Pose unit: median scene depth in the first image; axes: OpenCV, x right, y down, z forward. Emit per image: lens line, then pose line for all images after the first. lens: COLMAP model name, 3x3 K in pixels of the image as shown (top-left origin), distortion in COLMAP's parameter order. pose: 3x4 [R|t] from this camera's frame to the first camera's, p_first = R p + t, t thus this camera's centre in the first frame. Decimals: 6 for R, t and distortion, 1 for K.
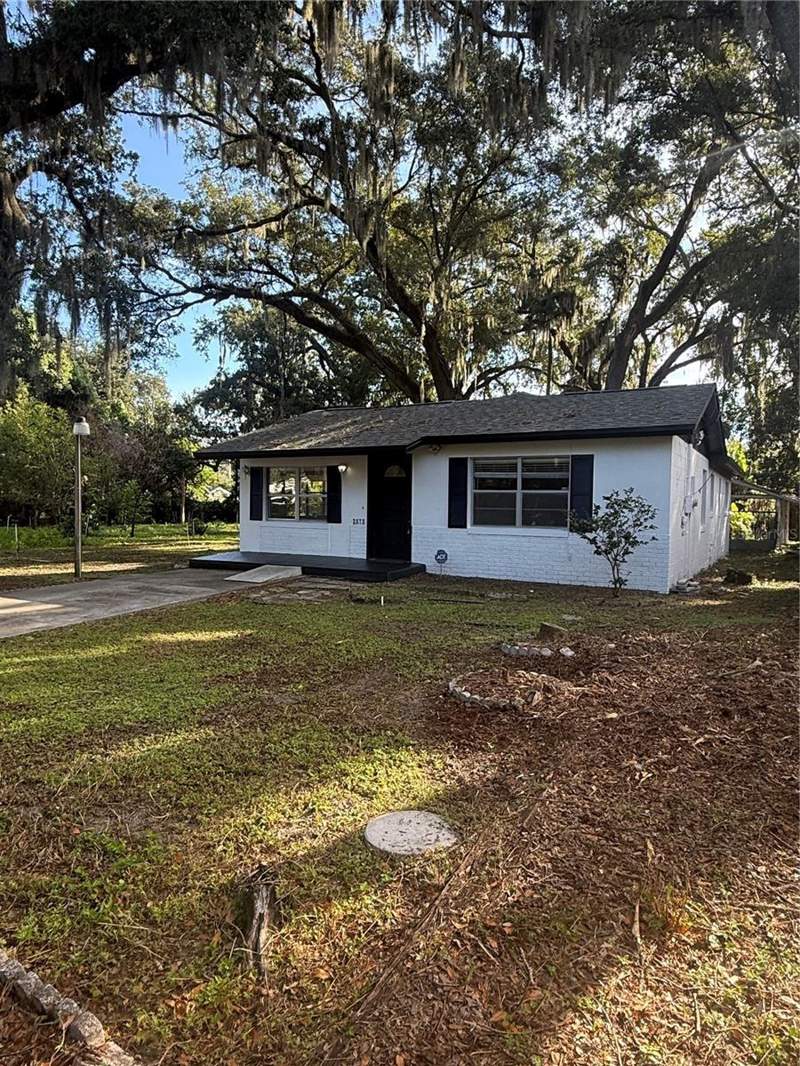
lens RADIAL K [[679.3, 0, 399.3], [0, 679.3, 532.1], [0, 0, 1]] dist [-0.000587, -0.000051]
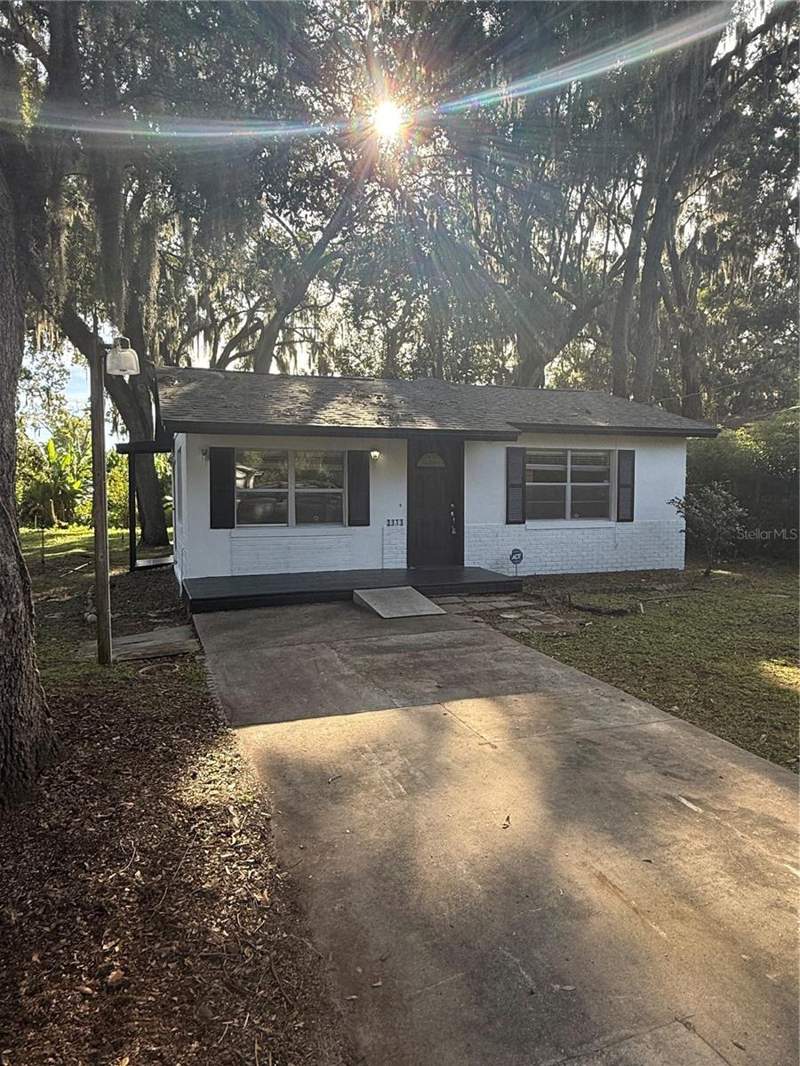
lens RADIAL K [[679.3, 0, 399.6], [0, 679.3, 533.6], [0, 0, 1]] dist [-0.000587, -0.000051]
pose [[0.638140, -0.065355, 0.767141, -0.731494], [0.042628, 0.997862, 0.049550, -0.046040], [-0.768739, 0.001081, 0.639562, 0.539539]]
